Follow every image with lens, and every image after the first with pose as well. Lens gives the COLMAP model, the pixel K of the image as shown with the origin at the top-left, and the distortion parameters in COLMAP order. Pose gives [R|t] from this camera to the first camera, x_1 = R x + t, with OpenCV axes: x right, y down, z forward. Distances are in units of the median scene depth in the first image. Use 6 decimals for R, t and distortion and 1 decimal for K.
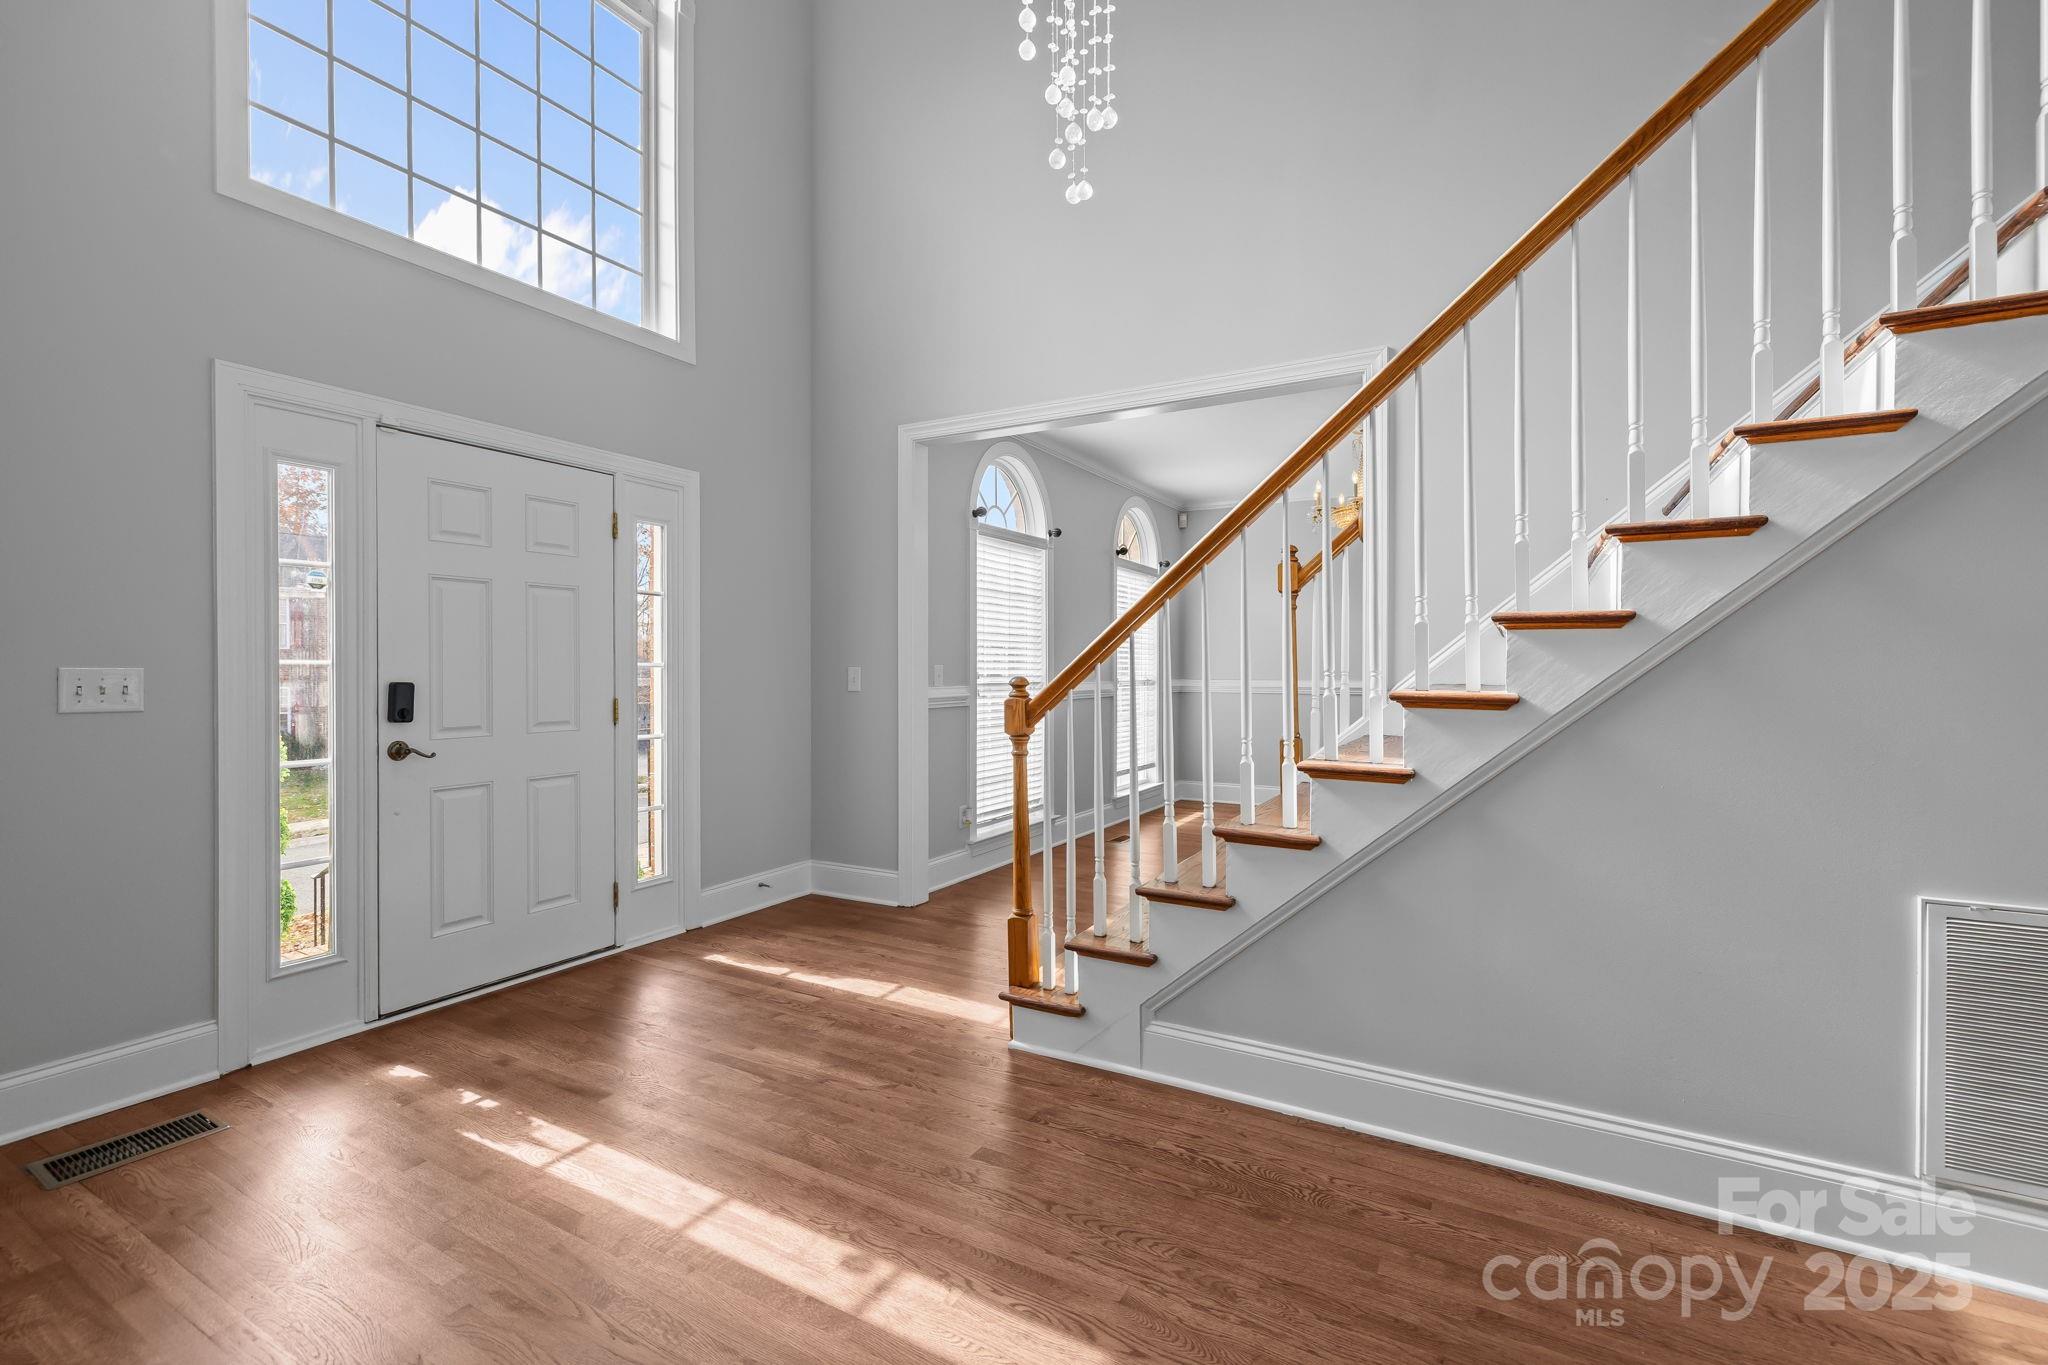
lens RADIAL K [[924.3, 0, 1024.7], [0, 924.3, 672.7], [0, 0, 1]] dist [0.019054, 0.000239]
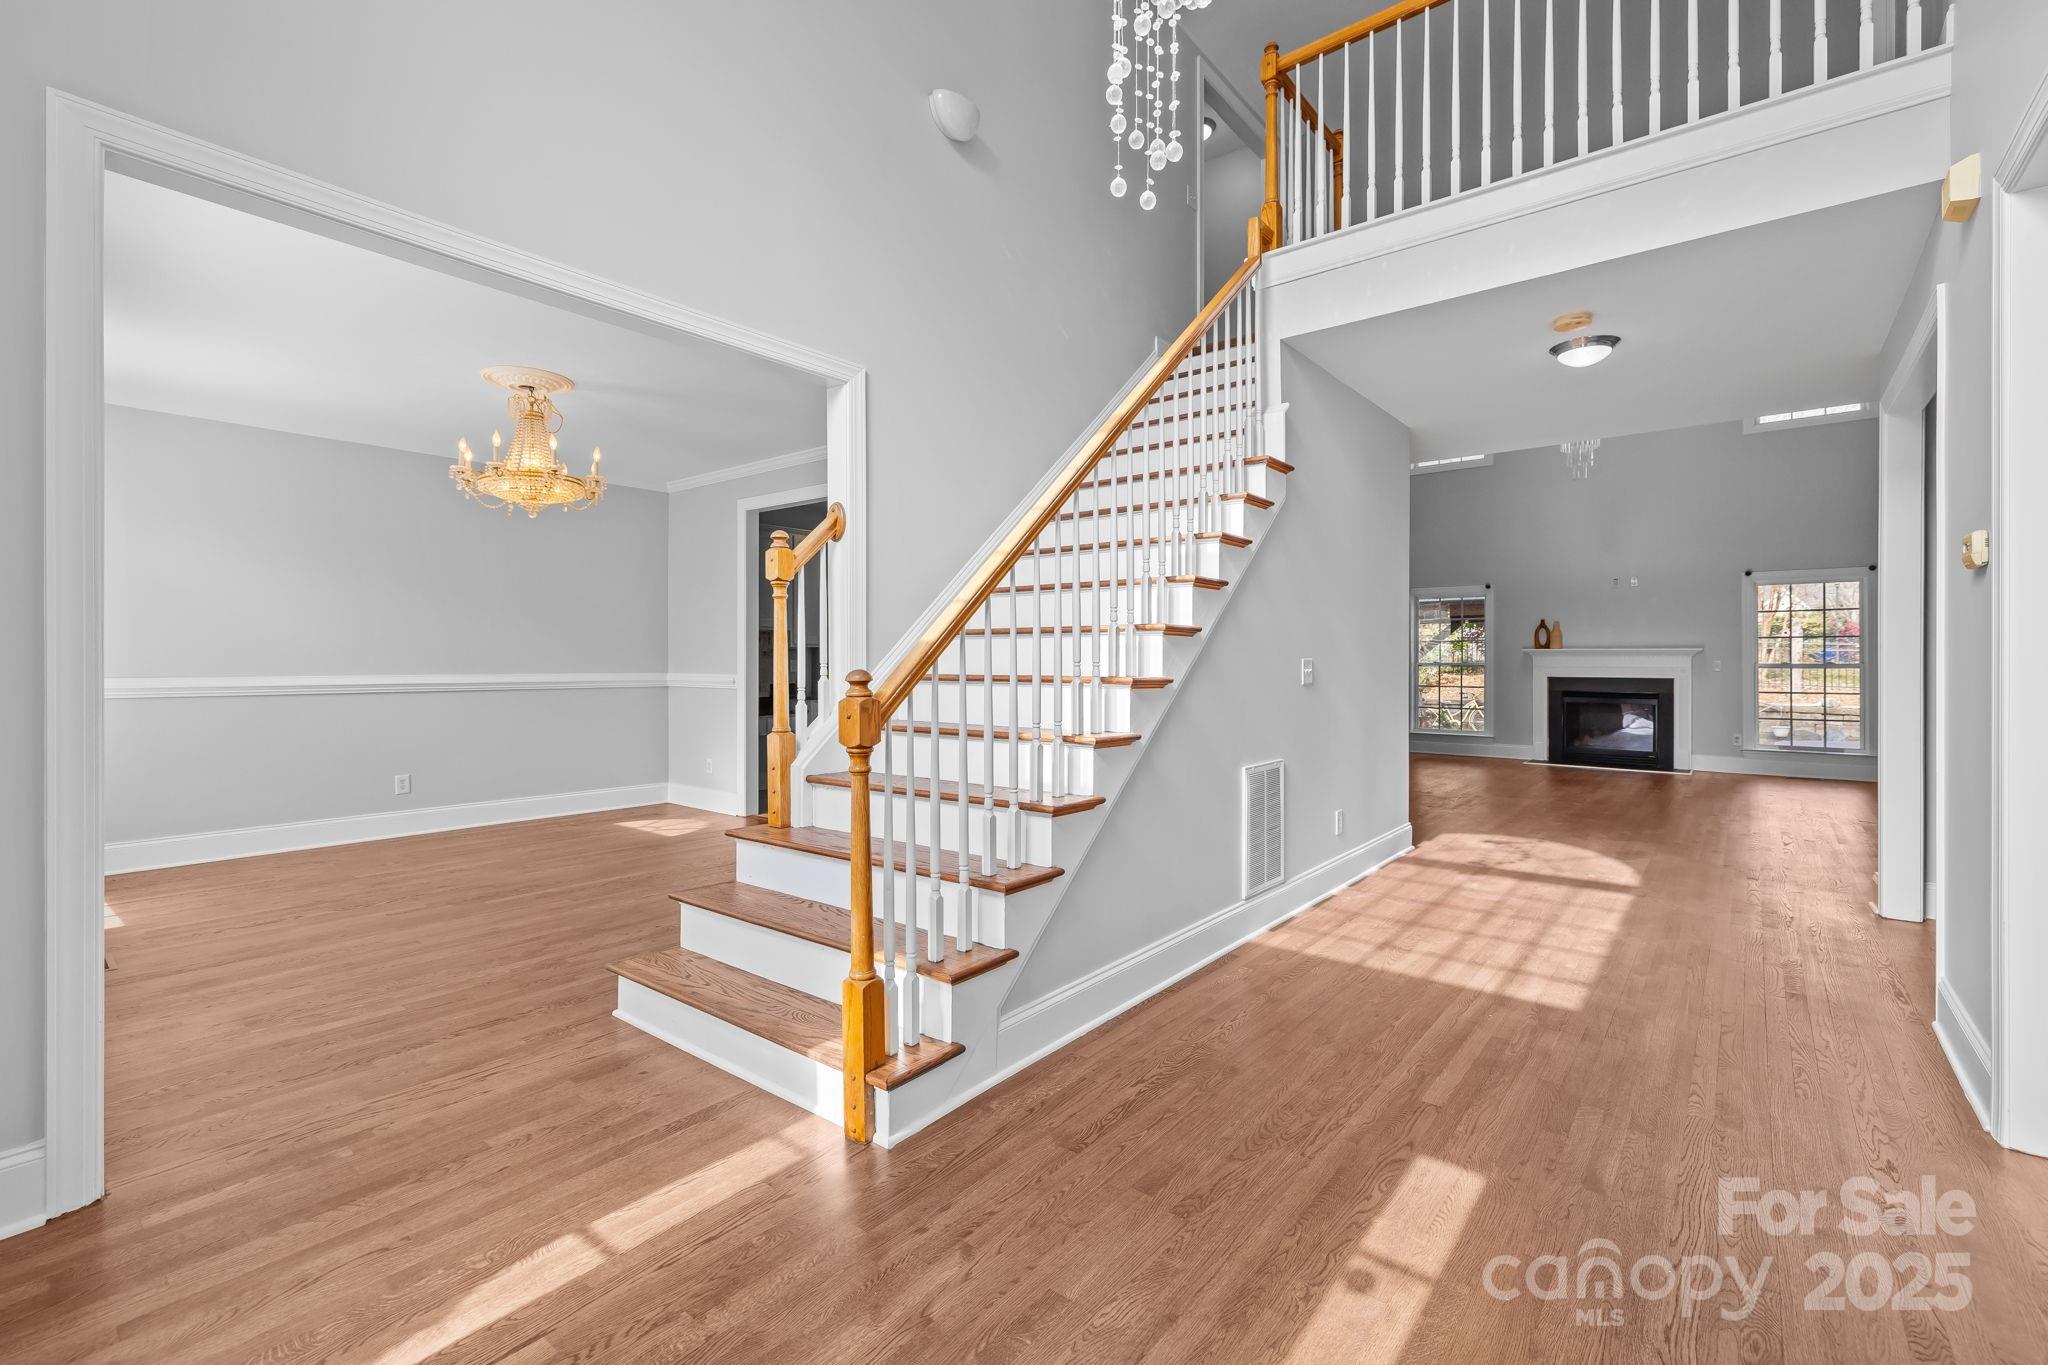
lens RADIAL K [[892.1, 0, 1018.6], [0, 892.1, 660.8], [0, 0, 1]] dist [0.003306, 0.000295]
pose [[0.149373, 0.002305, 0.988778, -0.815415], [0.003366, 0.999990, -0.002840, 0.000541], [-0.988775, 0.003752, 0.149364, 0.864268]]
